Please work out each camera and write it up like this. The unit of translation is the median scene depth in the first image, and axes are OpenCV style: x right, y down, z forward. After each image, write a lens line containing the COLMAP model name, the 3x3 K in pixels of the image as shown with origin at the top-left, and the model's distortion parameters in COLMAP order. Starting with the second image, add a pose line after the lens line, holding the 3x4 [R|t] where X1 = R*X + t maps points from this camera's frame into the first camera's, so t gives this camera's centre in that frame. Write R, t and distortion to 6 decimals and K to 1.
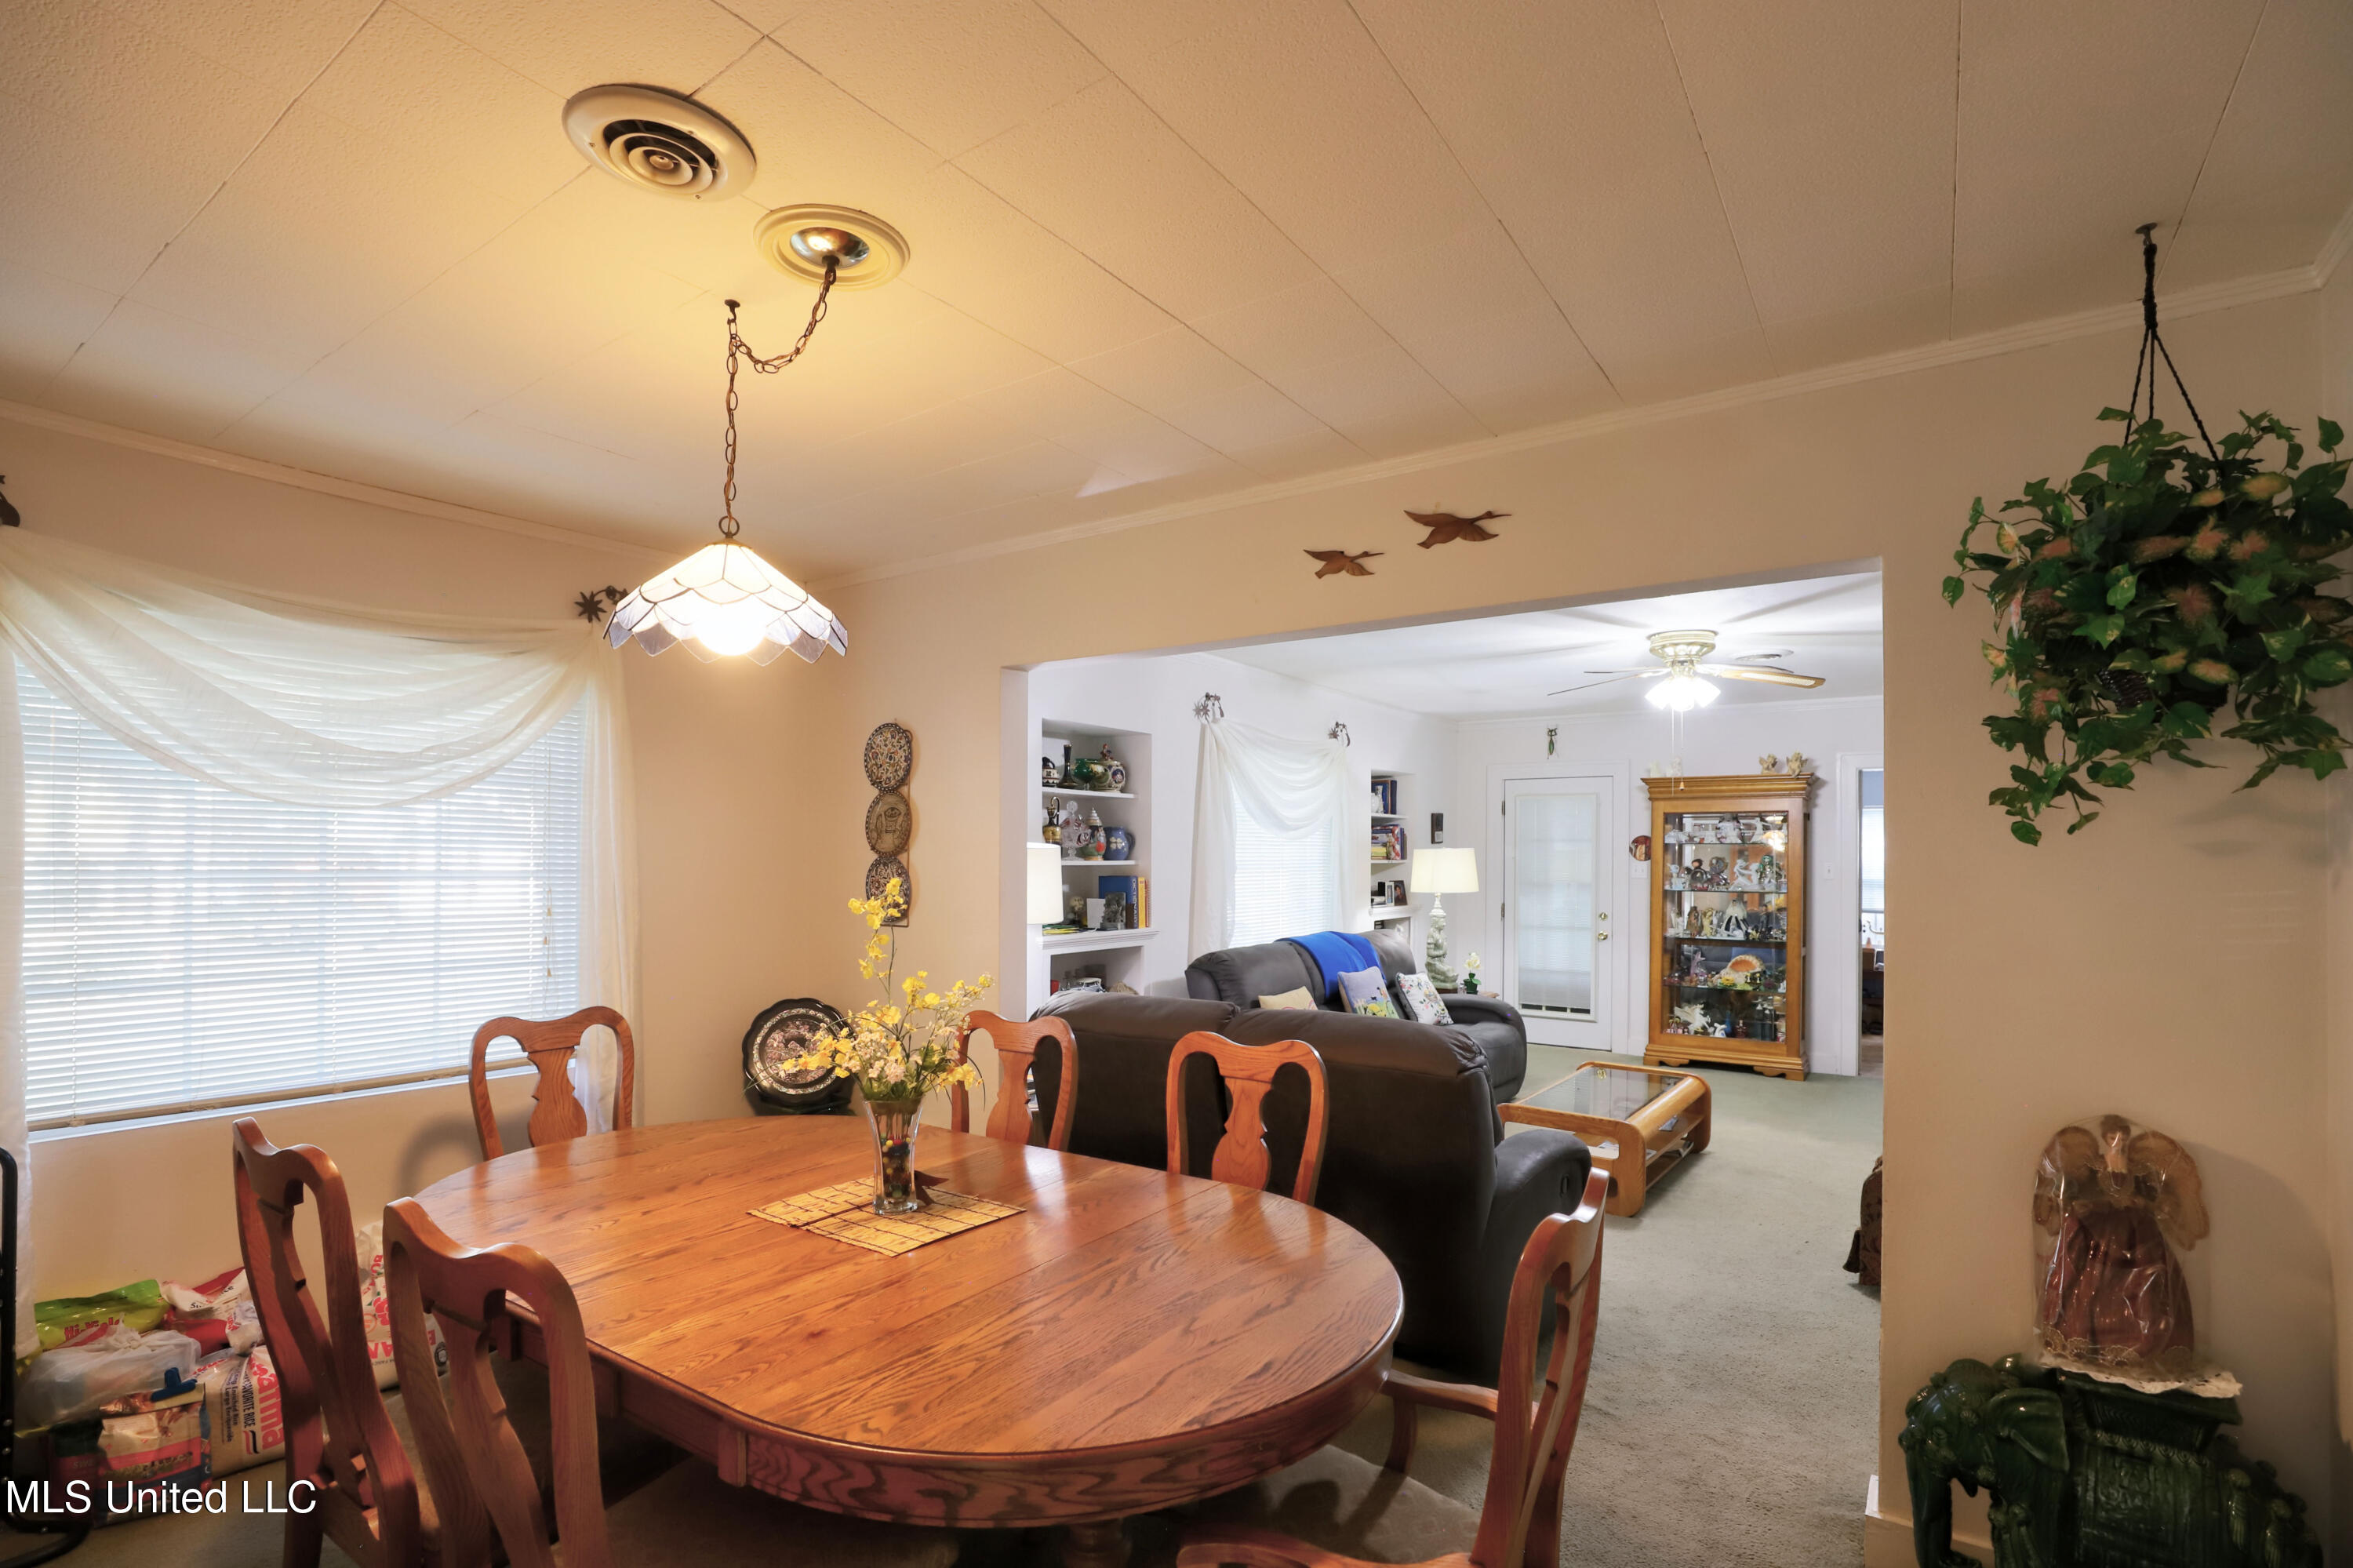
lens RADIAL K [[1141.4, 0, 1171.1], [0, 1141.4, 848.2], [0, 0, 1]] dist [-0.039882, 0.010860]
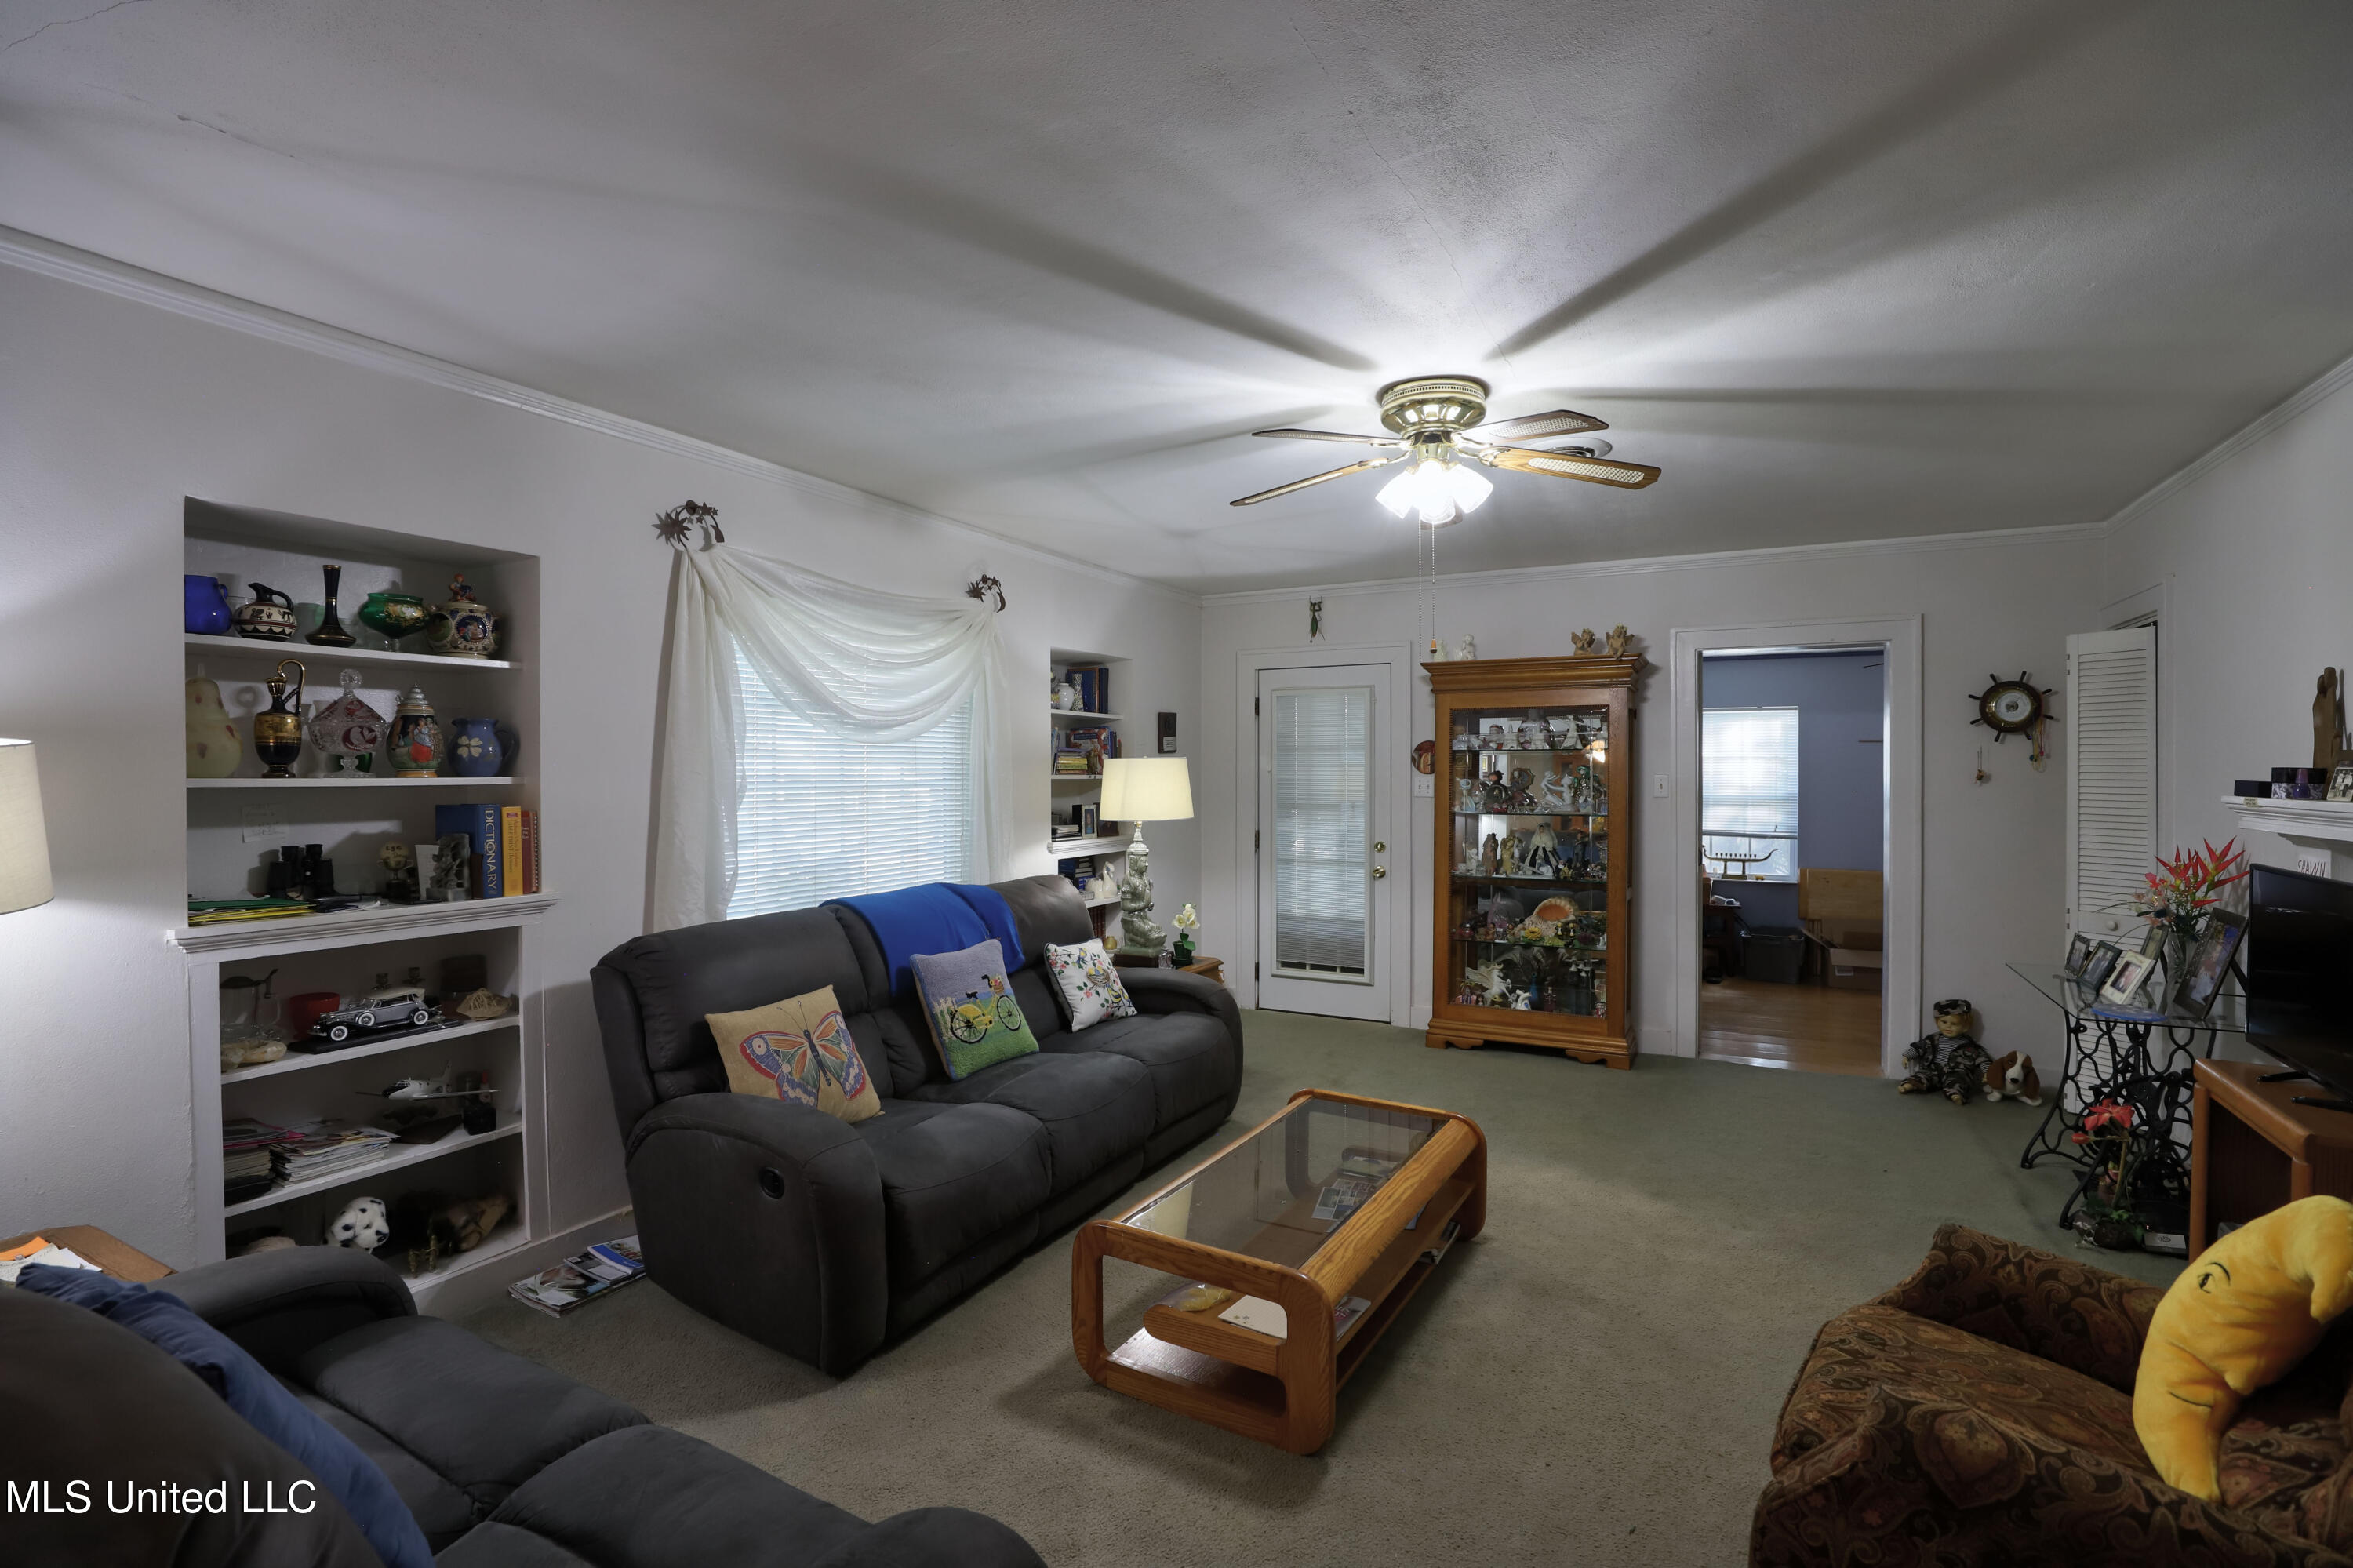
lens RADIAL K [[1112.1, 0, 1174.9], [0, 1112.1, 777.6], [0, 0, 1]] dist [-0.042453, 0.010719]
pose [[0.992861, -0.005758, 0.119135, 0.171463], [0.004468, 0.999929, 0.011088, 0.004841], [-0.119191, -0.010476, 0.992816, 0.303869]]
